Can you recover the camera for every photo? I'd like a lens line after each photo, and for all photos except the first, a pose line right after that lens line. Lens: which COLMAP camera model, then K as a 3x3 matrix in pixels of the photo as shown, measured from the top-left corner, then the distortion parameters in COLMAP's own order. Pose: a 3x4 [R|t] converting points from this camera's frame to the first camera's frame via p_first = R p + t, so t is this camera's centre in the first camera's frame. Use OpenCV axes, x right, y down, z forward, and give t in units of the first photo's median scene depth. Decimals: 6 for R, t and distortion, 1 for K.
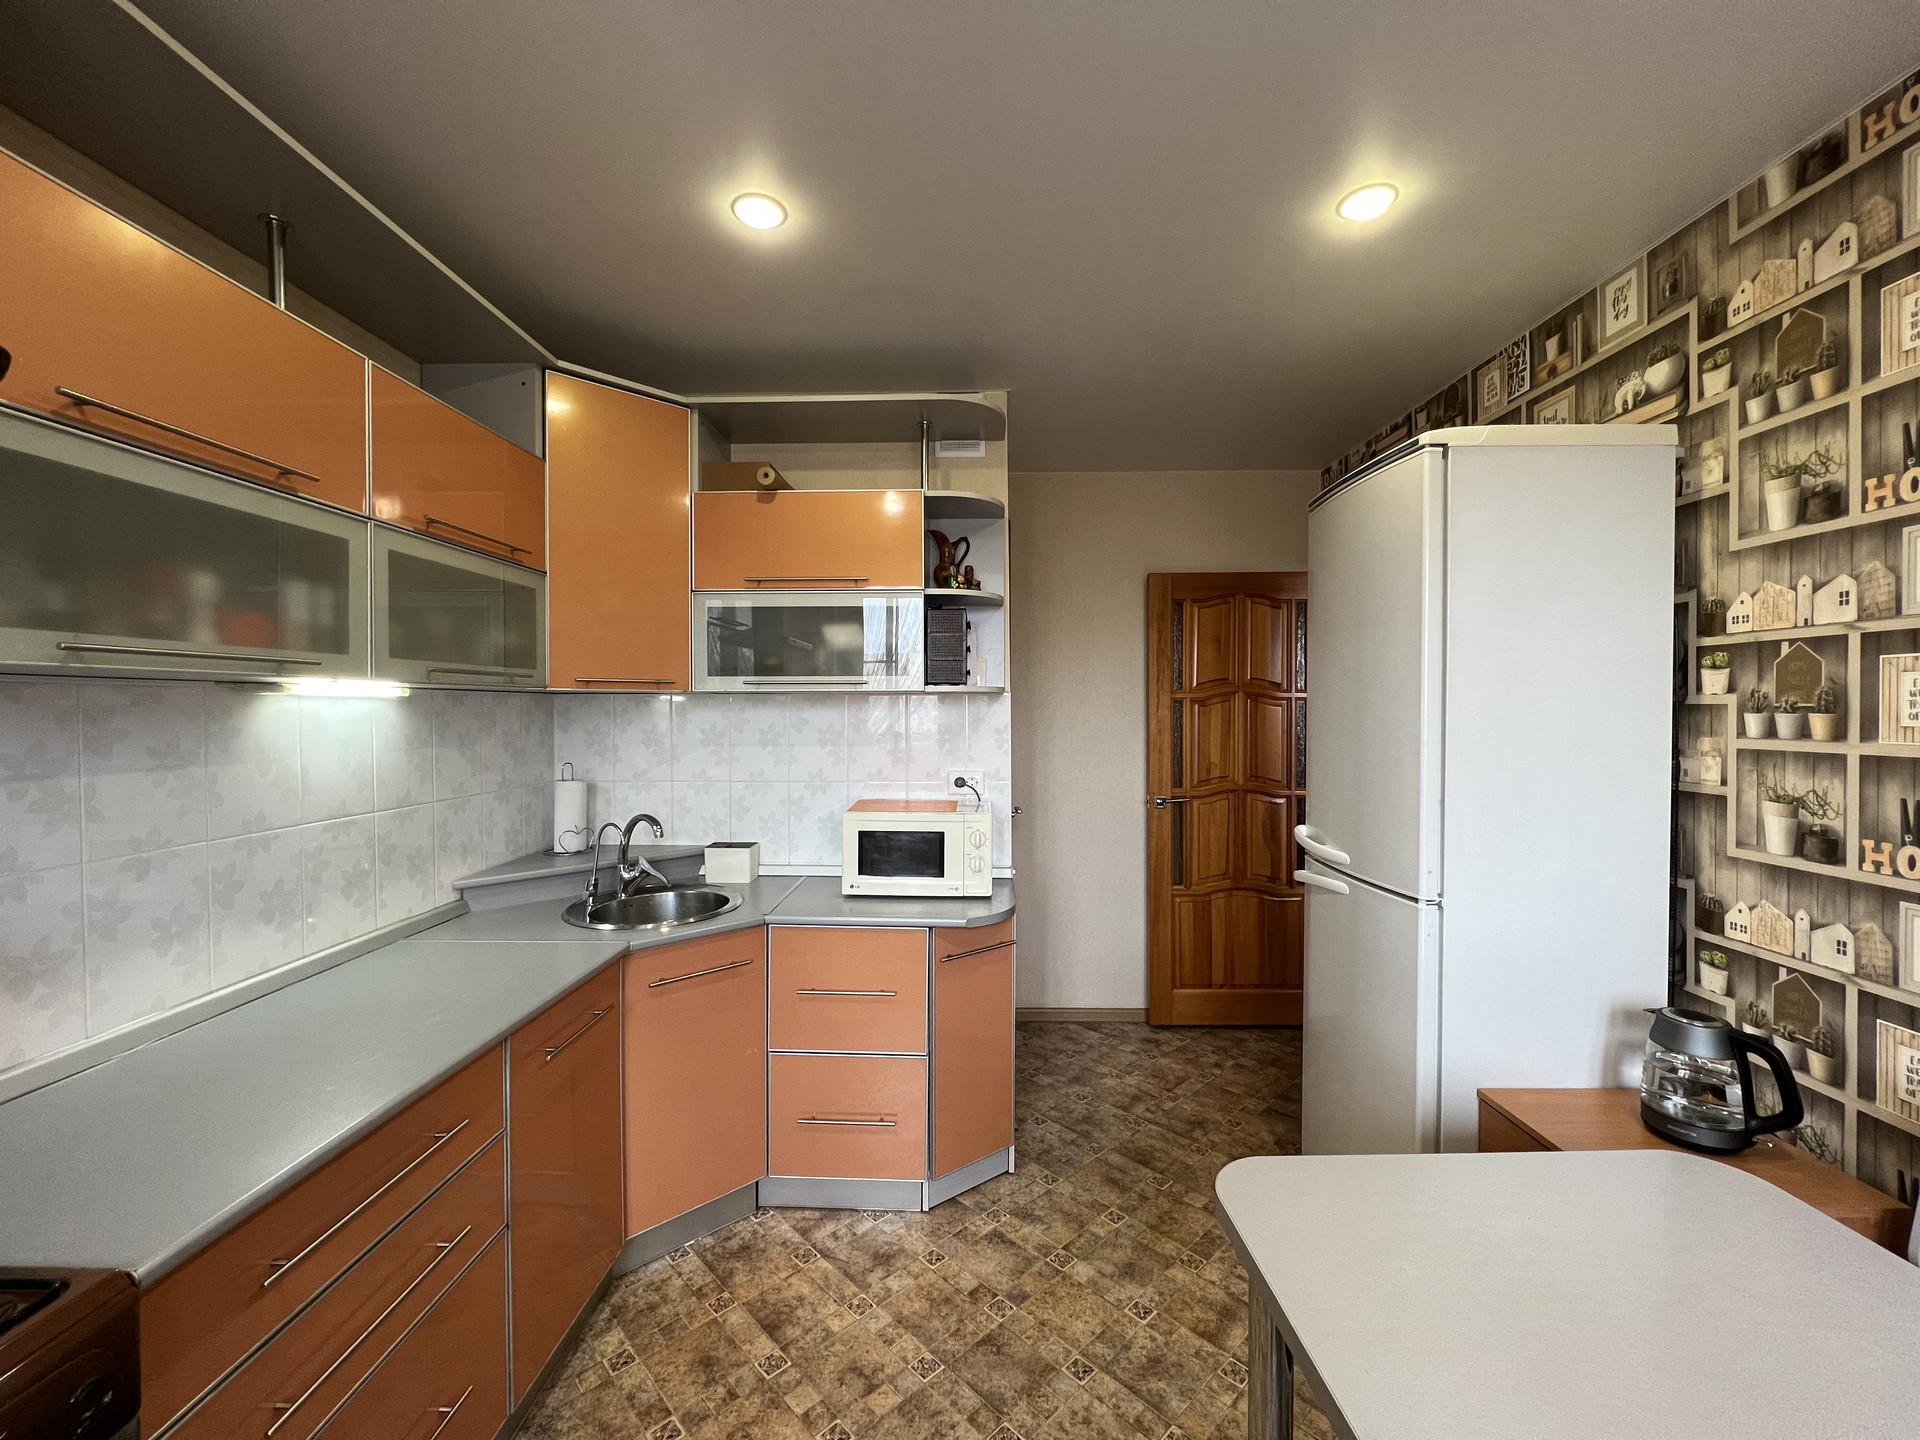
lens RADIAL K [[766.7, 0, 957.7], [0, 766.7, 716.0], [0, 0, 1]] dist [-0.001464, 0.000501]
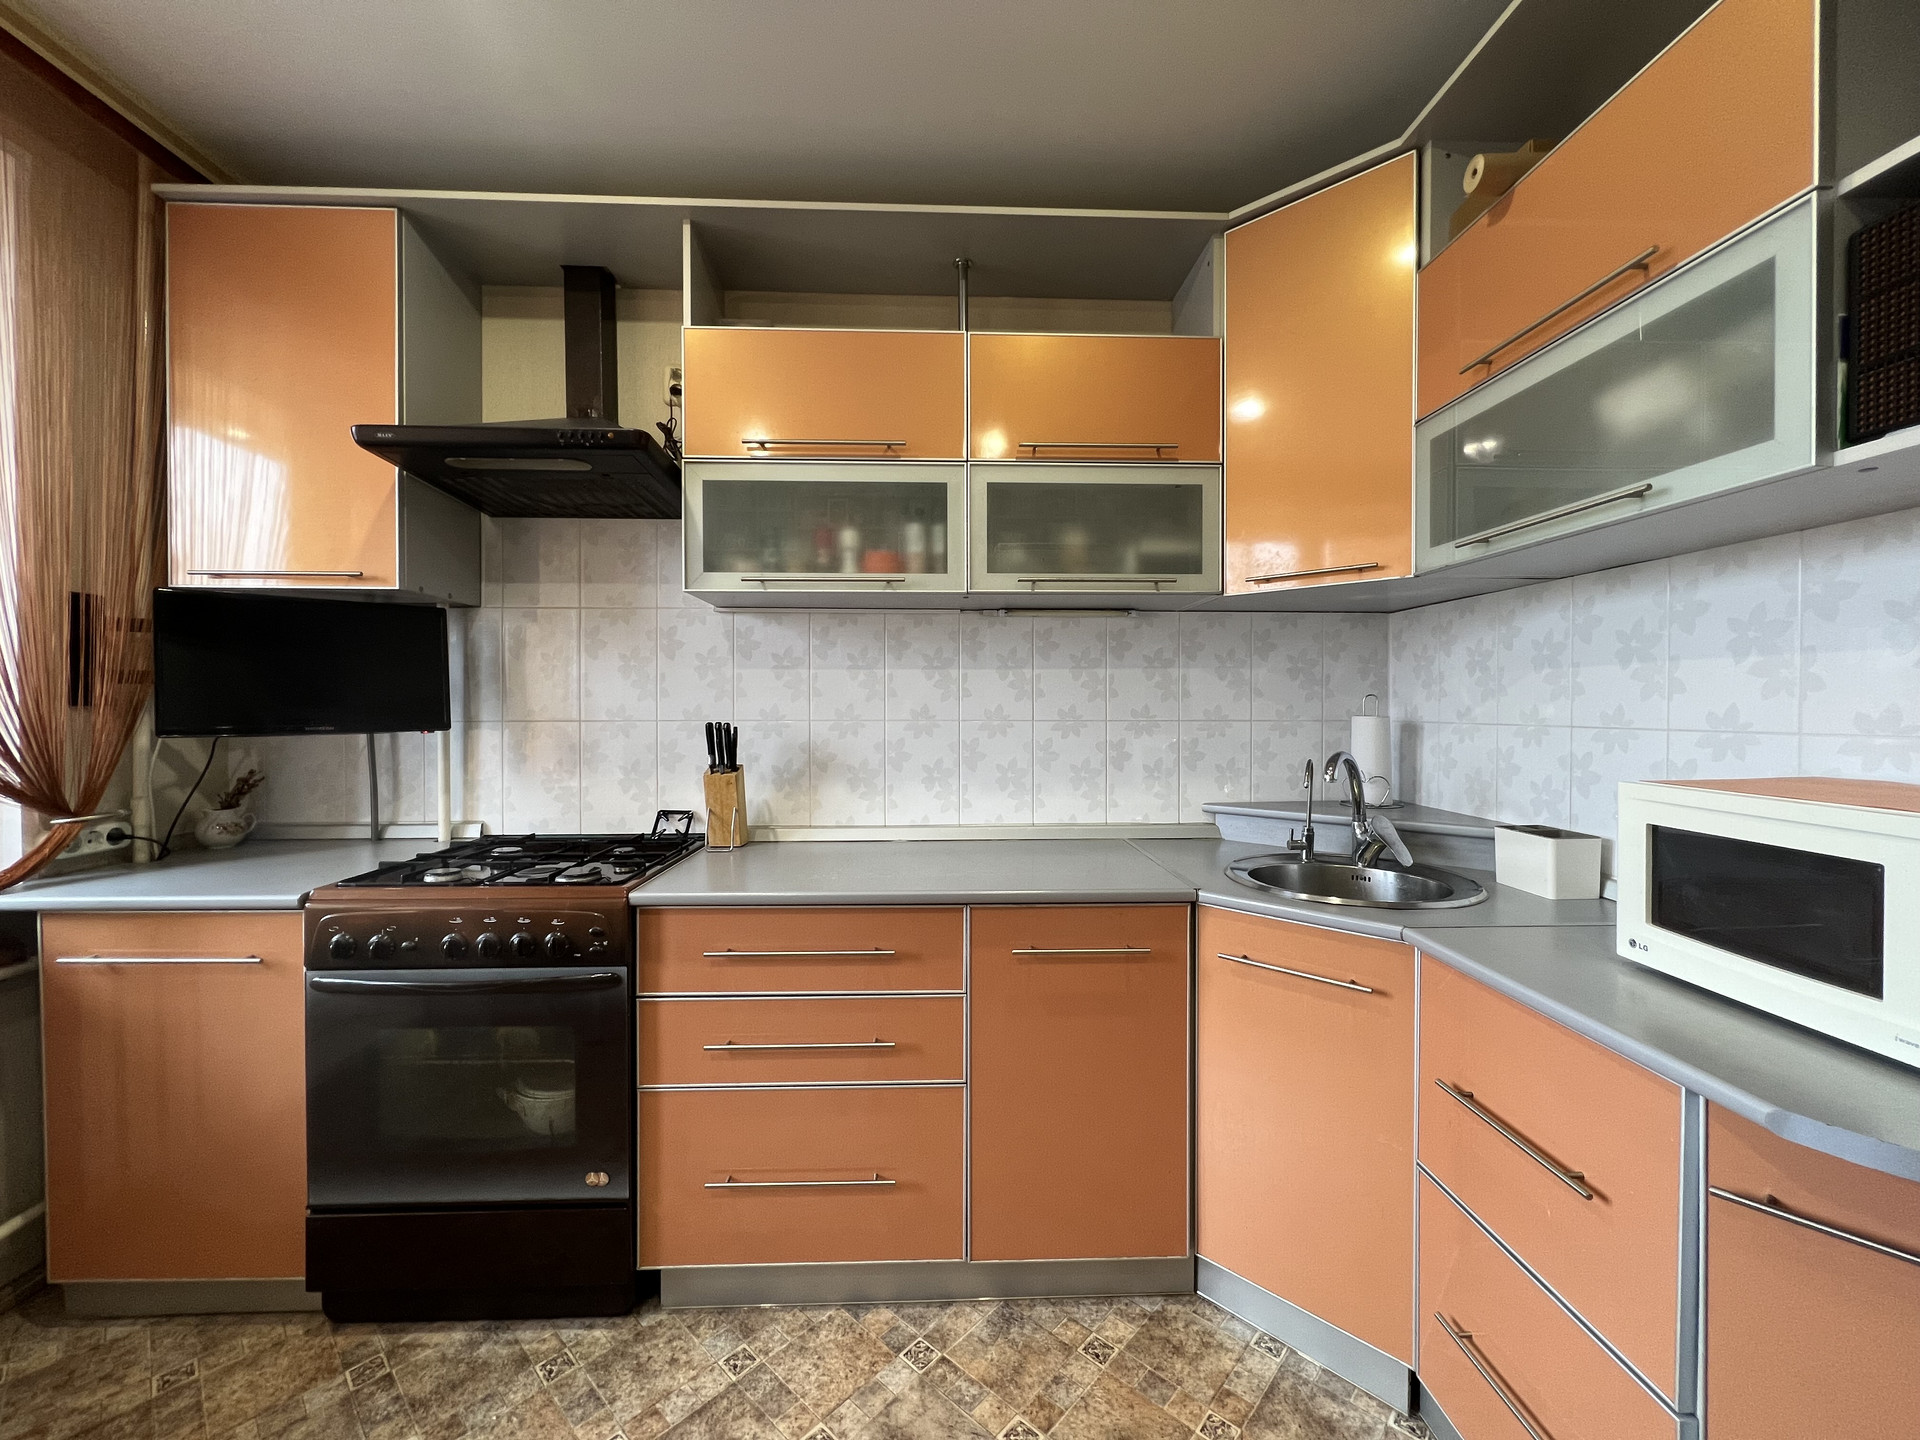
lens RADIAL K [[766.7, 0, 960.9], [0, 766.7, 716.1], [0, 0, 1]] dist [-0.001464, 0.000501]
pose [[0.062076, 0.013621, -0.997978, 0.396402], [-0.010764, 0.999858, 0.012977, 0.115391], [0.998013, 0.009936, 0.062213, 0.771581]]
